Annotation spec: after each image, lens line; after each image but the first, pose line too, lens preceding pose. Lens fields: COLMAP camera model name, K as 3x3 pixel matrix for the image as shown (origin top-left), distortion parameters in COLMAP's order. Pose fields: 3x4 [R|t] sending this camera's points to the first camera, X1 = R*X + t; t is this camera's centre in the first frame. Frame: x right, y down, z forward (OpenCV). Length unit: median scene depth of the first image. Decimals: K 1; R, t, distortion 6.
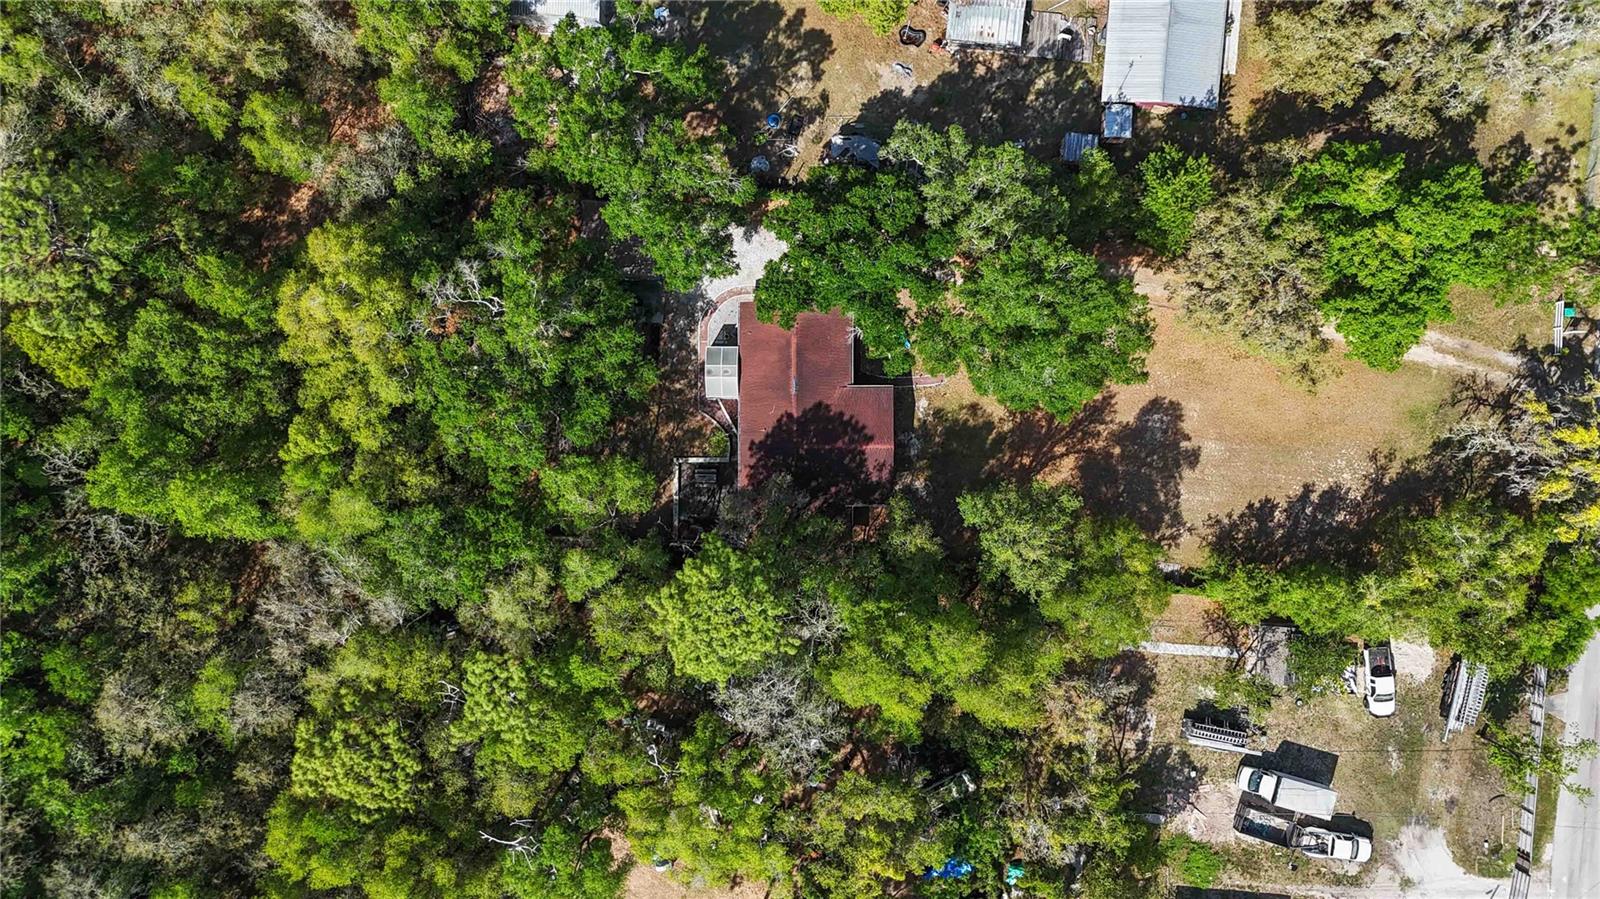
lens RADIAL K [[1184.5, 0, 802.1], [0, 1184.5, 444.2], [0, 0, 1]] dist [0.042586, -0.034052]
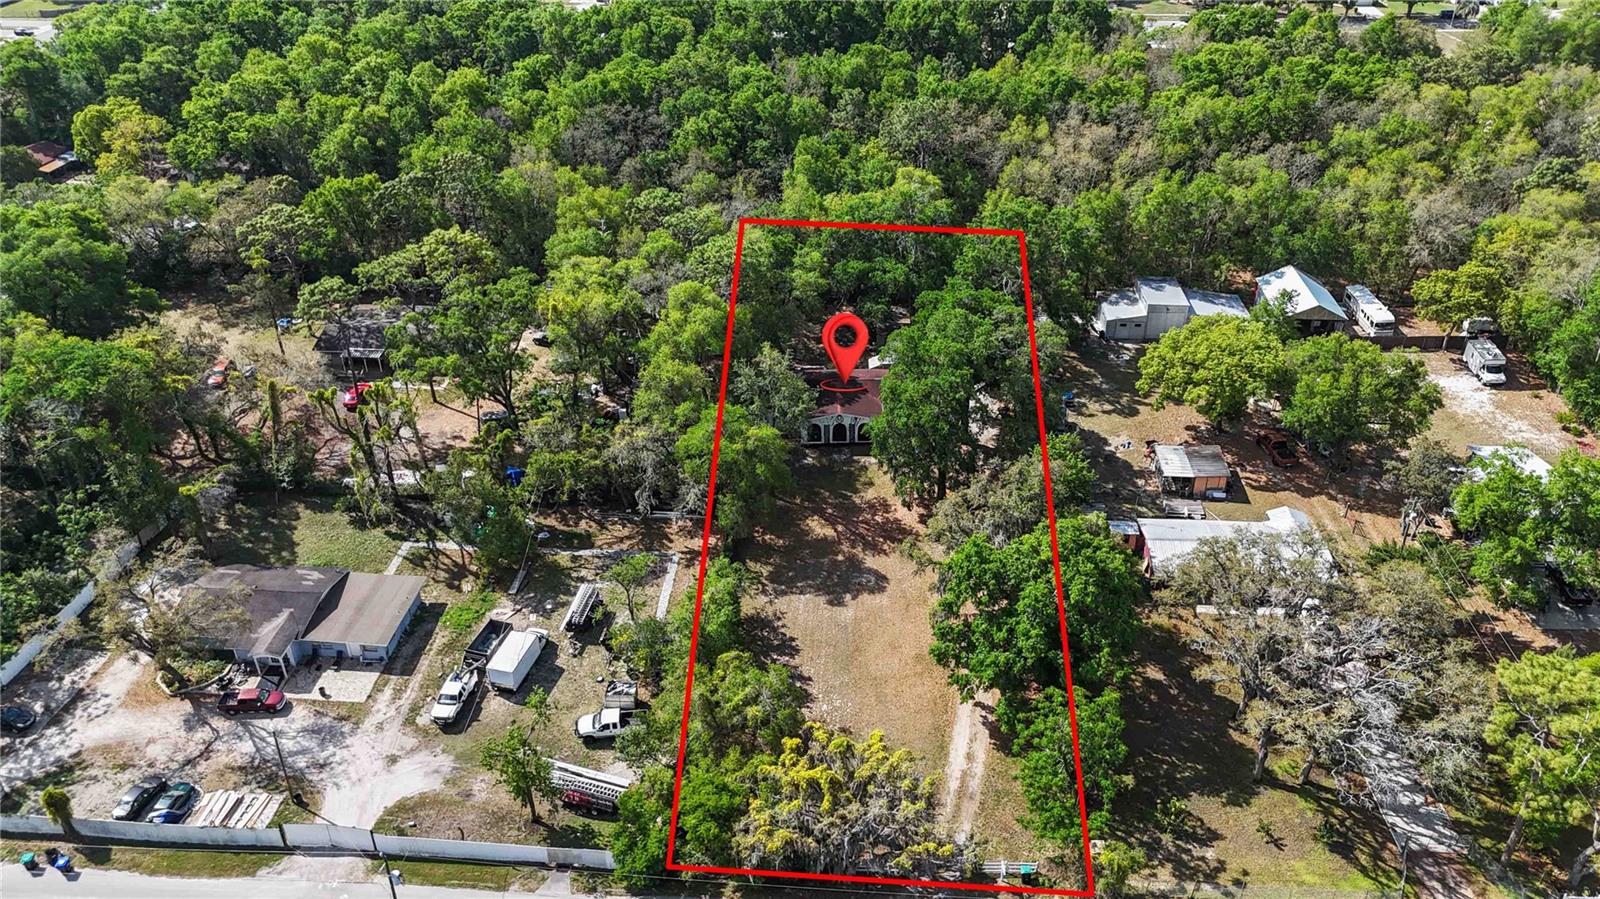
lens RADIAL K [[1184.5, 0, 799.1], [0, 1184.5, 432.6], [0, 0, 1]] dist [0.042586, -0.034052]
pose [[0.004483, 0.522594, -0.852570, 1.244887], [-0.999968, 0.007949, -0.000386, 0.047803], [0.006576, 0.852545, 0.522613, 0.311458]]
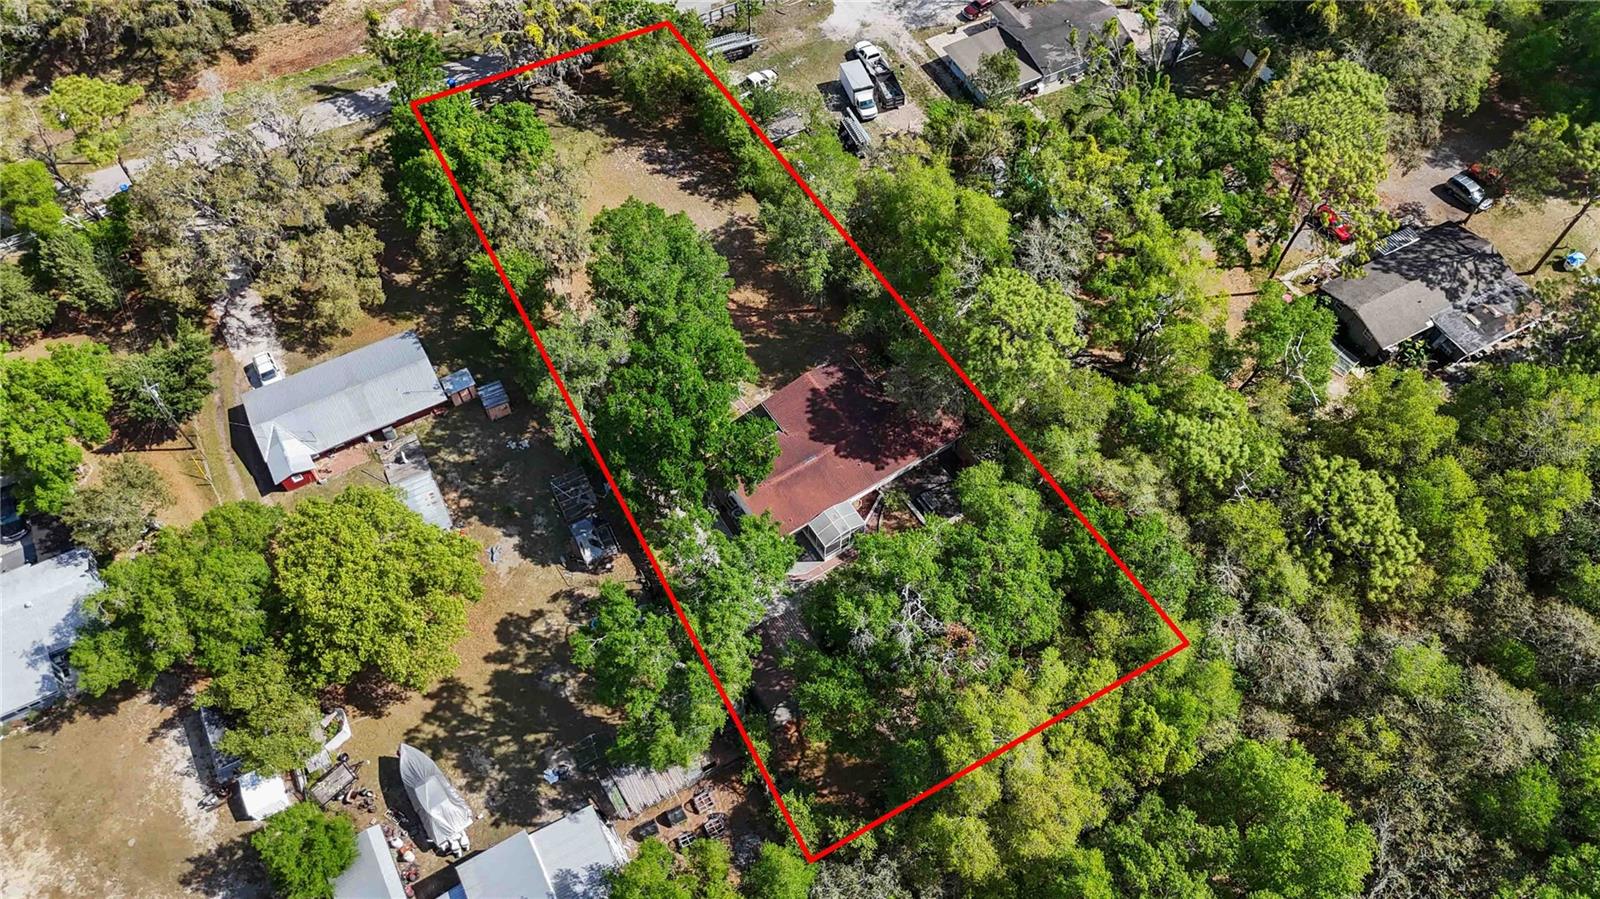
lens RADIAL K [[1184.5, 0, 805.8], [0, 1184.5, 453.0], [0, 0, 1]] dist [0.042586, -0.034052]
pose [[-0.549397, -0.693382, 0.466244, -0.501218], [0.835446, -0.465122, 0.292731, -0.365823], [0.013886, 0.550348, 0.834820, 0.101256]]
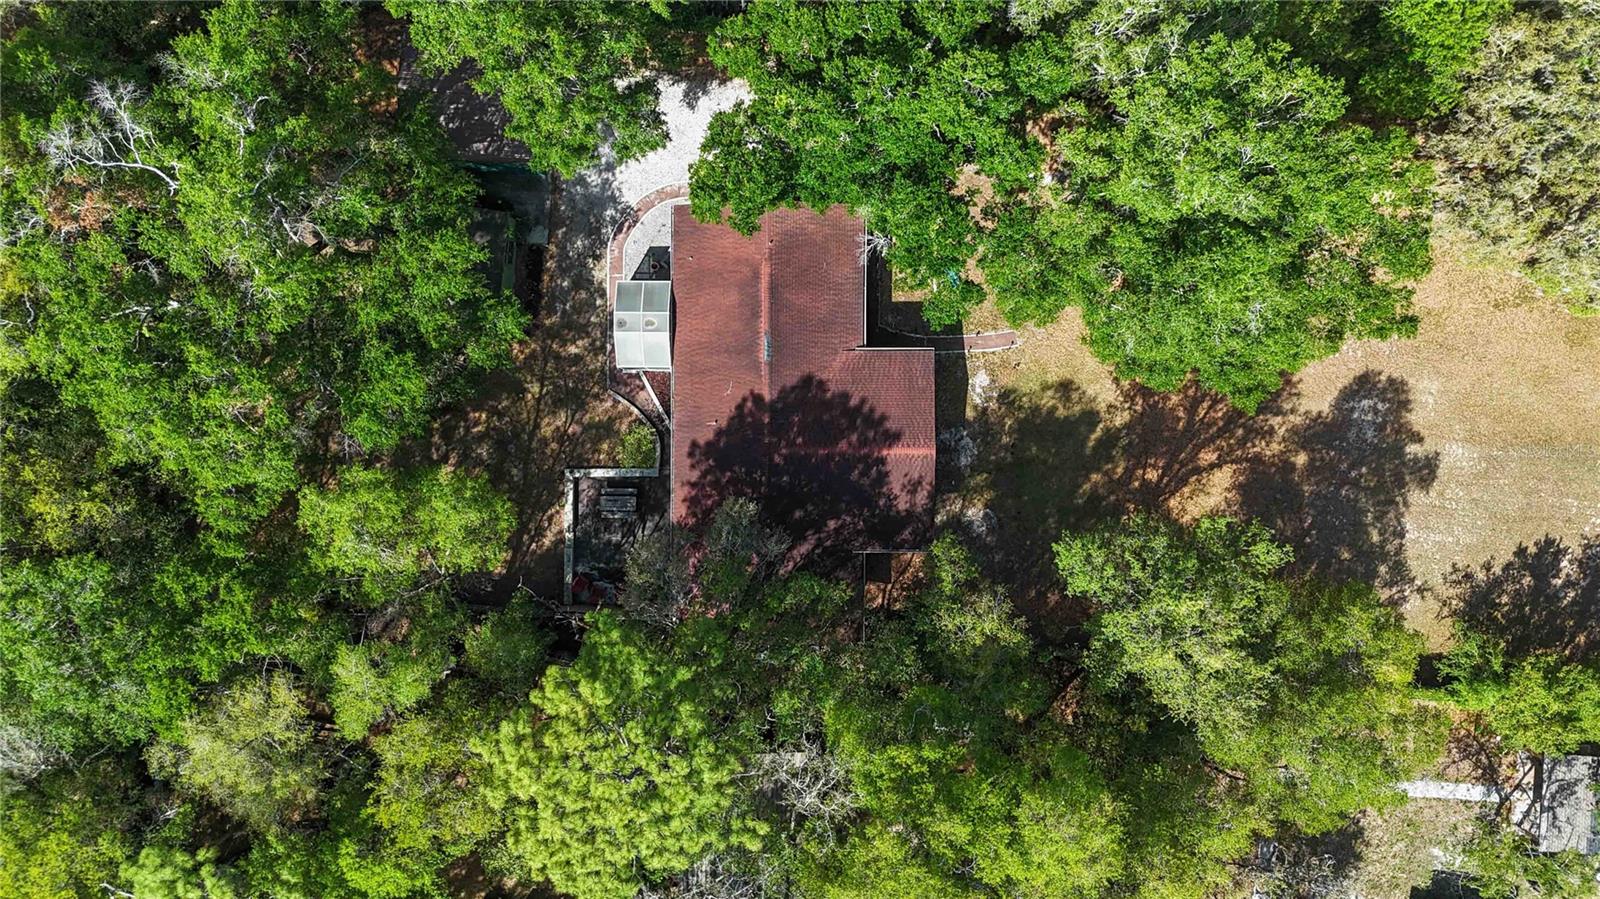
lens RADIAL K [[1184.5, 0, 810.4], [0, 1184.5, 444.5], [0, 0, 1]] dist [0.042586, -0.034052]
pose [[0.999957, 0.002602, 0.008848, 0.010456], [-0.002574, 0.999992, -0.003131, 0.000513], [-0.008856, 0.003108, 0.999956, 0.417736]]
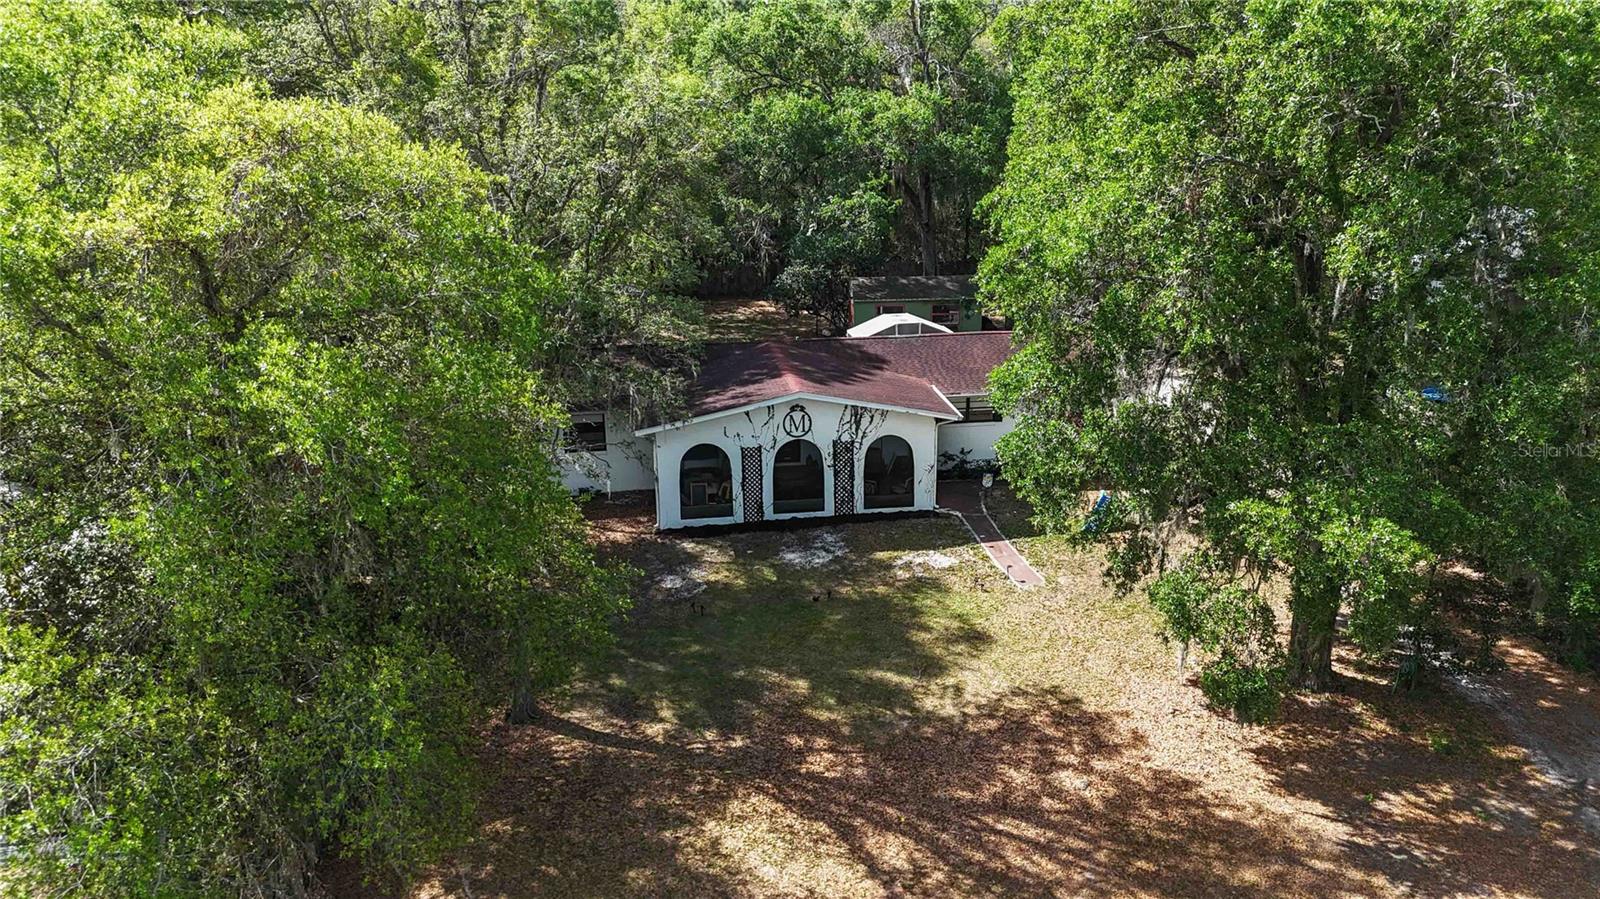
lens RADIAL K [[1184.5, 0, 804.5], [0, 1184.5, 450.1], [0, 0, 1]] dist [0.042586, -0.034052]
pose [[0.140408, 0.299837, -0.943601, 0.416404], [-0.989906, 0.061094, -0.127885, 0.045339], [0.019303, 0.952032, 0.305388, 0.911030]]
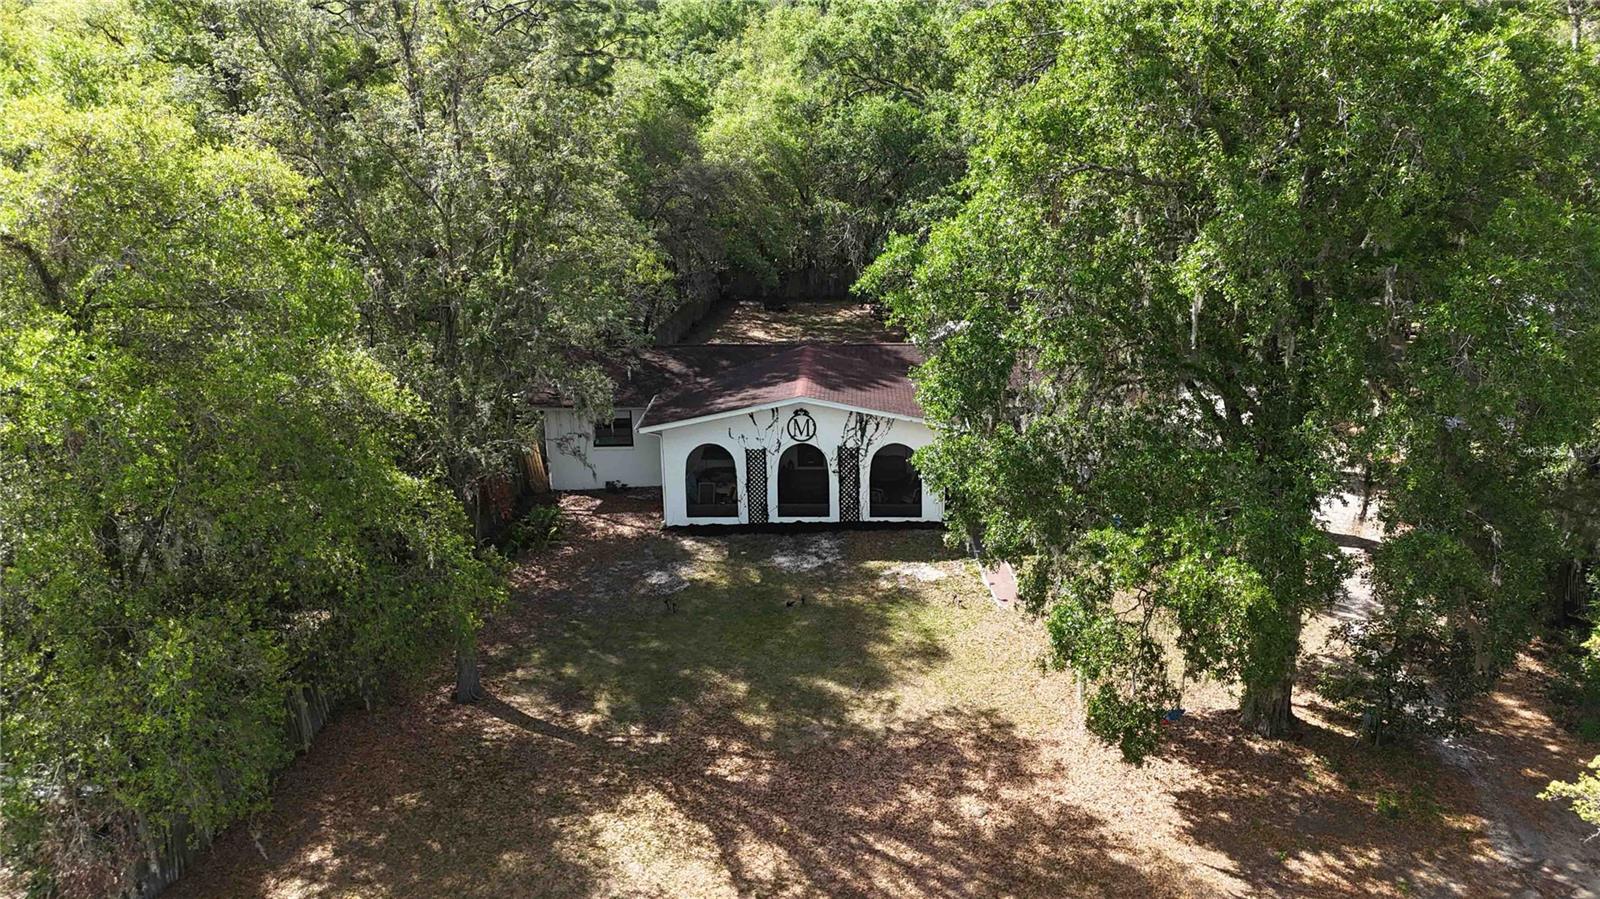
lens RADIAL K [[1184.5, 0, 795.7], [0, 1184.5, 446.7], [0, 0, 1]] dist [0.042586, -0.034052]
pose [[-0.032195, 0.298929, -0.953732, 0.419580], [-0.999123, 0.015942, 0.038723, -0.011594], [0.026780, 0.954142, 0.298153, 0.911204]]
